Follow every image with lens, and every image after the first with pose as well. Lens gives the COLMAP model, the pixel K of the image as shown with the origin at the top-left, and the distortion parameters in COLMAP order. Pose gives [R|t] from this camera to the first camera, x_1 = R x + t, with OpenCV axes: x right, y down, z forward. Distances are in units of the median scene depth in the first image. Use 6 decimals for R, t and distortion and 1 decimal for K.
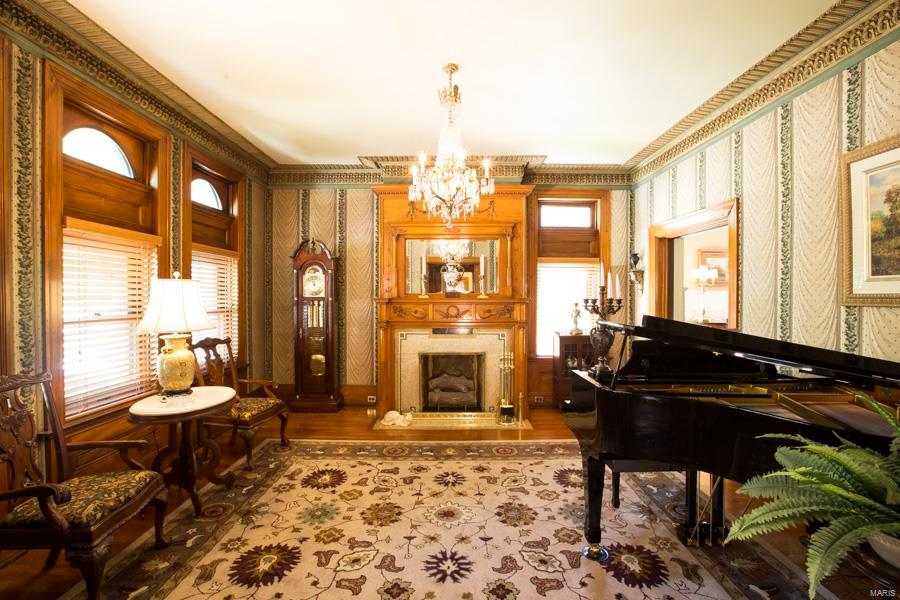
lens RADIAL K [[408.7, 0, 448.3], [0, 408.7, 299.4], [0, 0, 1]] dist [-0.021553, 0.001214]
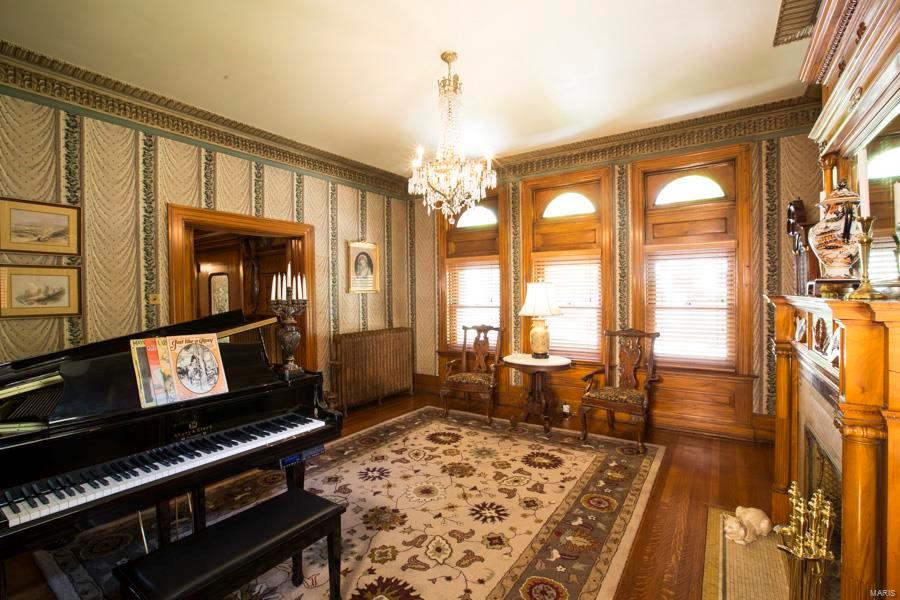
lens RADIAL K [[408.7, 0, 449.5], [0, 408.7, 299.3], [0, 0, 1]] dist [-0.021553, 0.001214]
pose [[-0.559281, 0.014335, -0.828854, 0.800207], [0.008005, 0.999897, 0.011892, -0.005970], [0.828939, 0.000016, -0.559339, 1.527582]]
